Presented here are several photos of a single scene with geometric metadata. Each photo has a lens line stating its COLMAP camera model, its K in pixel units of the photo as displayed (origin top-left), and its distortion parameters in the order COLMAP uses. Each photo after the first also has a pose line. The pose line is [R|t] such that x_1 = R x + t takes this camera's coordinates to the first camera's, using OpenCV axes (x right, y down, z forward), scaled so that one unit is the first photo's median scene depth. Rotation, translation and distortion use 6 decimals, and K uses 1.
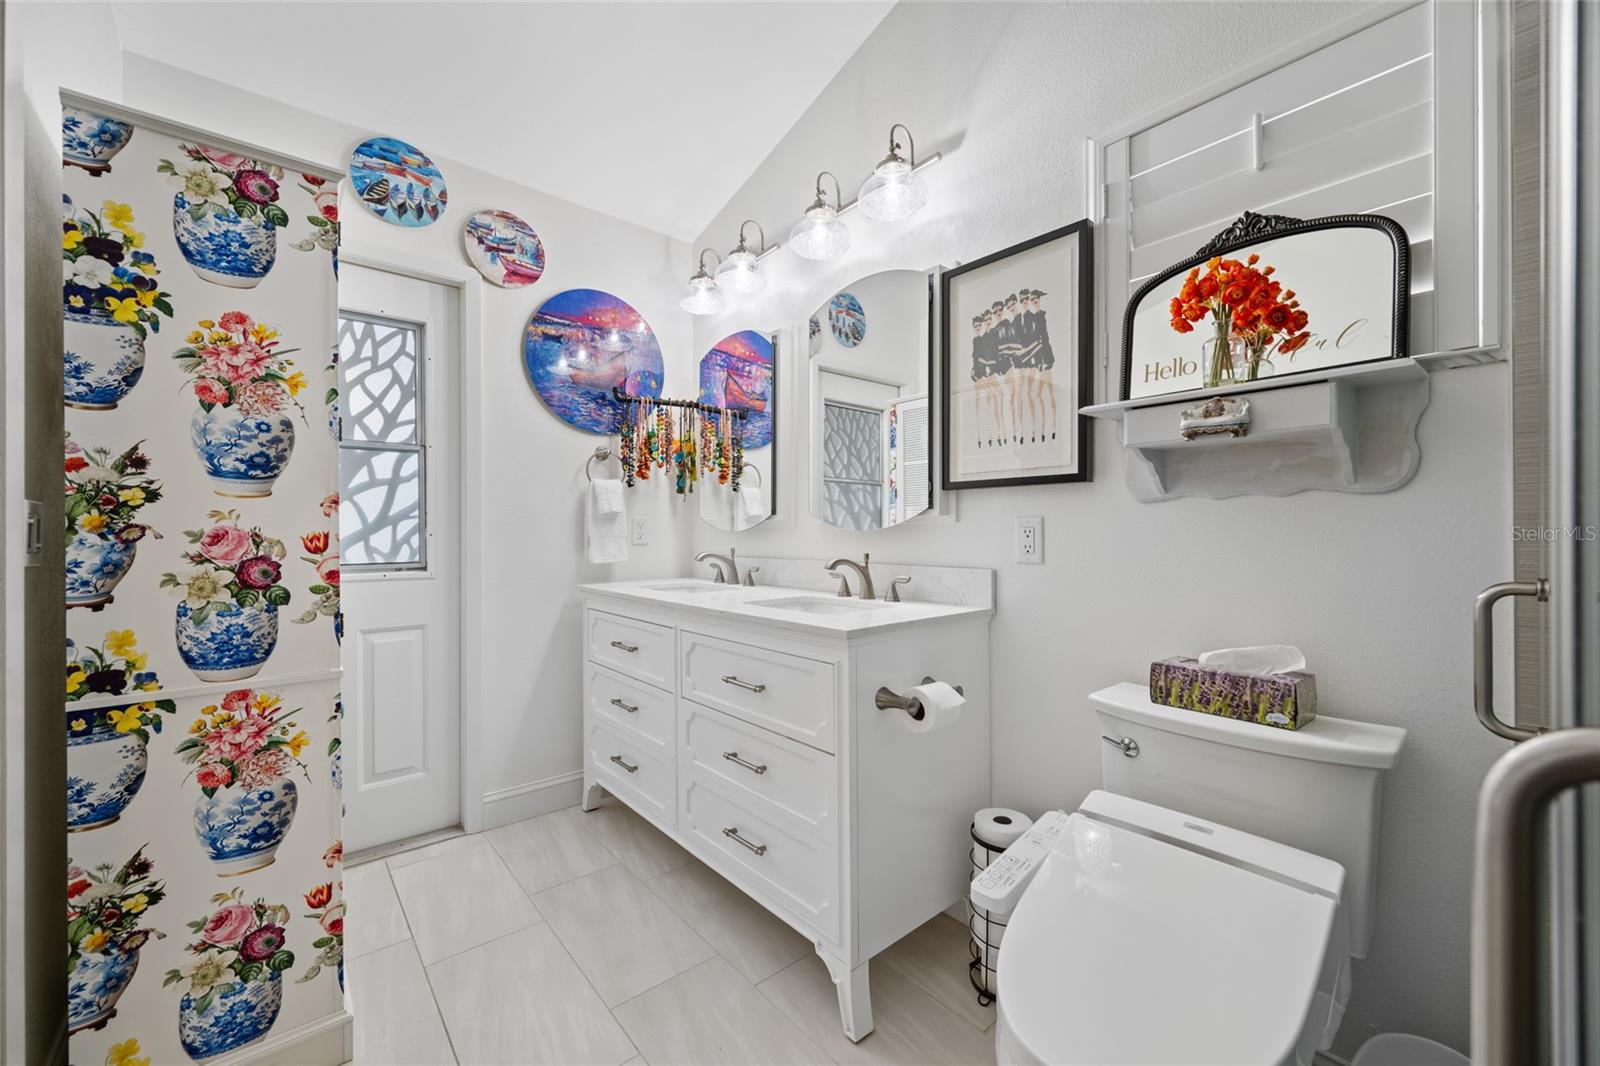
lens RADIAL K [[633.9, 0, 800.0], [0, 633.9, 533.0], [0, 0, 1]] dist [-0.001742, -0.000073]
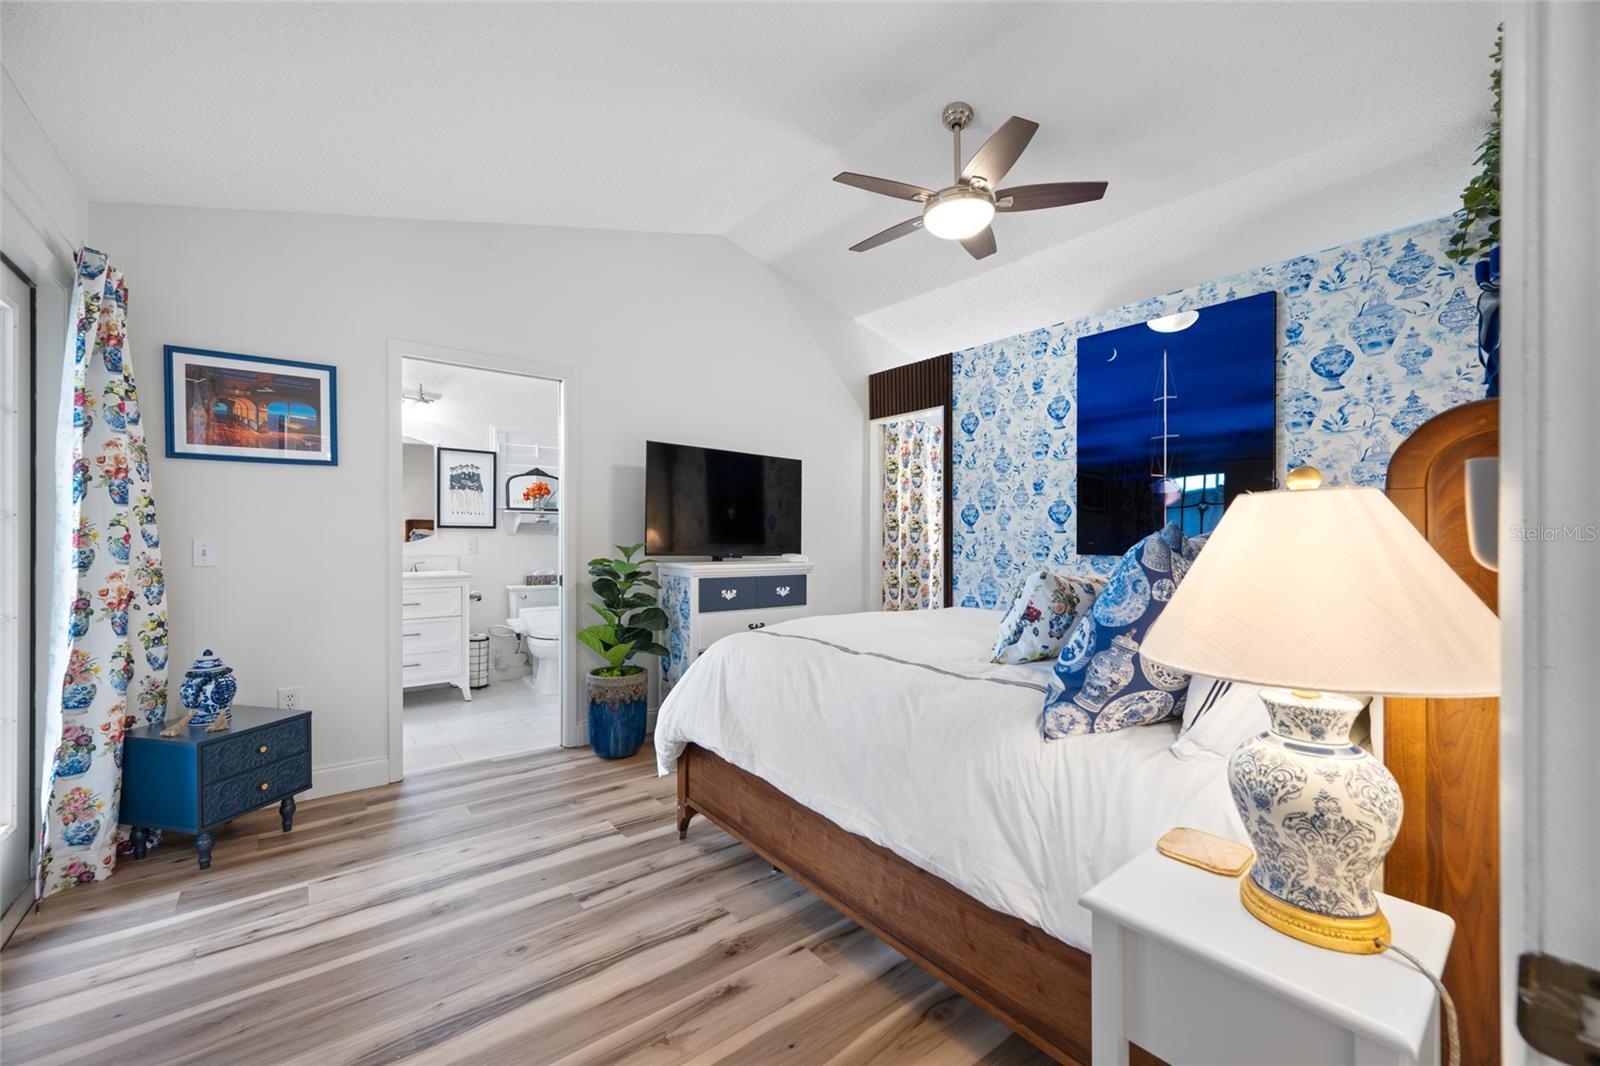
lens RADIAL K [[634.8, 0, 799.7], [0, 634.8, 538.5], [0, 0, 1]] dist [0.022503, -0.000017]
pose [[0.034787, -0.000001, 0.999395, -2.697215], [-0.002040, 0.999998, 0.000072, -0.030579], [-0.999393, -0.002042, 0.034787, -0.694057]]
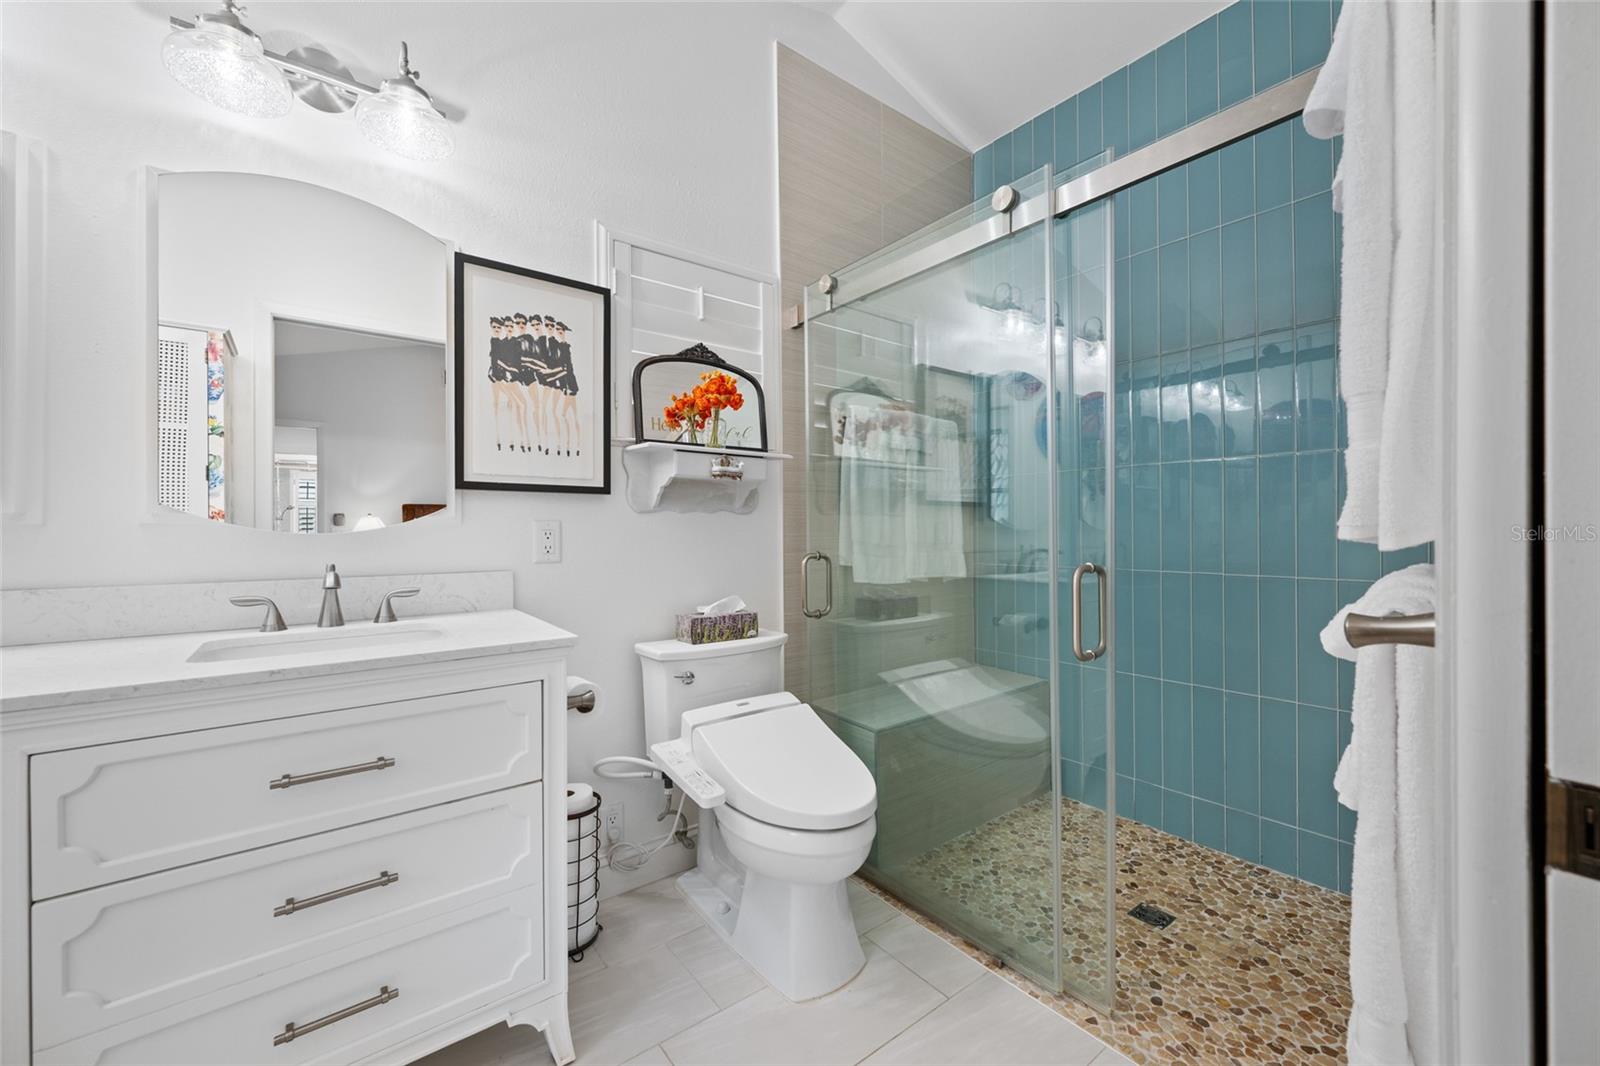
lens RADIAL K [[626.9, 0, 803.9], [0, 626.9, 532.9], [0, 0, 1]] dist [0.001854, -0.000007]
pose [[0.042017, 0.001736, 0.999115, -0.733497], [0.006414, 0.999977, -0.002008, 0.000998], [-0.999096, 0.006493, 0.042005, 0.514623]]
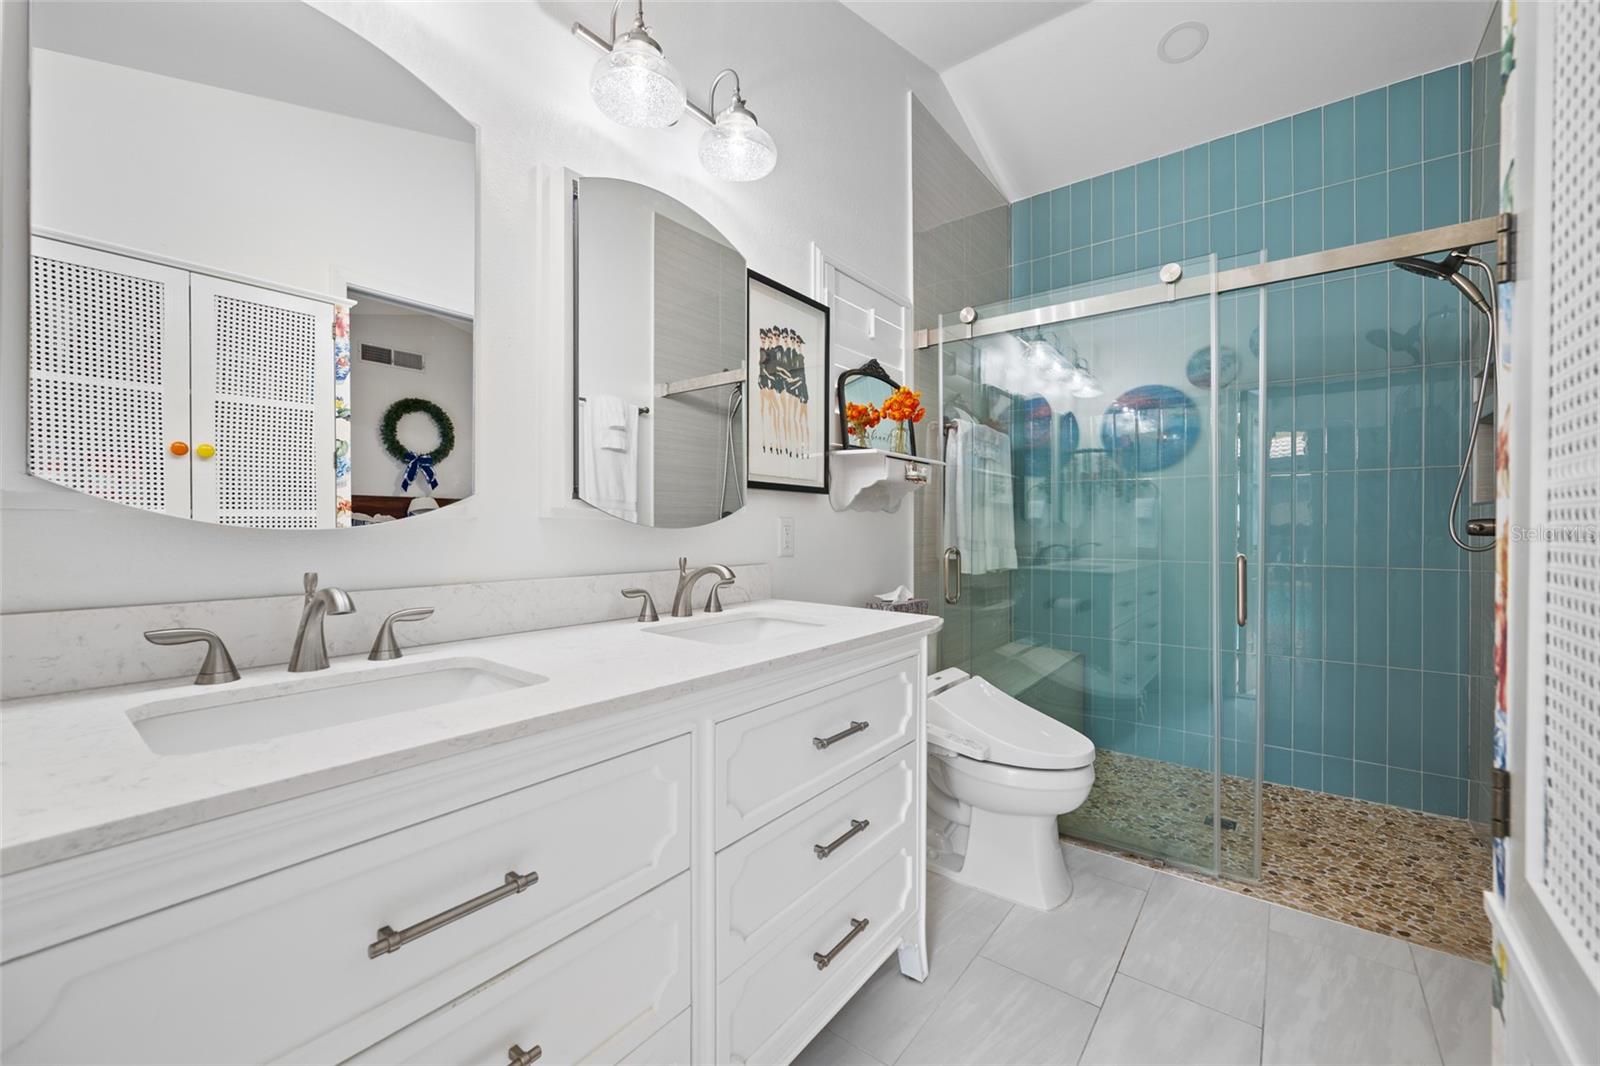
lens RADIAL K [[633.9, 0, 800.0], [0, 633.9, 533.0], [0, 0, 1]] dist [-0.001742, -0.000073]
pose [[-0.205649, -0.004372, 0.978616, -0.842116], [-0.000408, 0.999990, 0.004382, -0.001865], [-0.978626, 0.000502, -0.205648, 1.246993]]
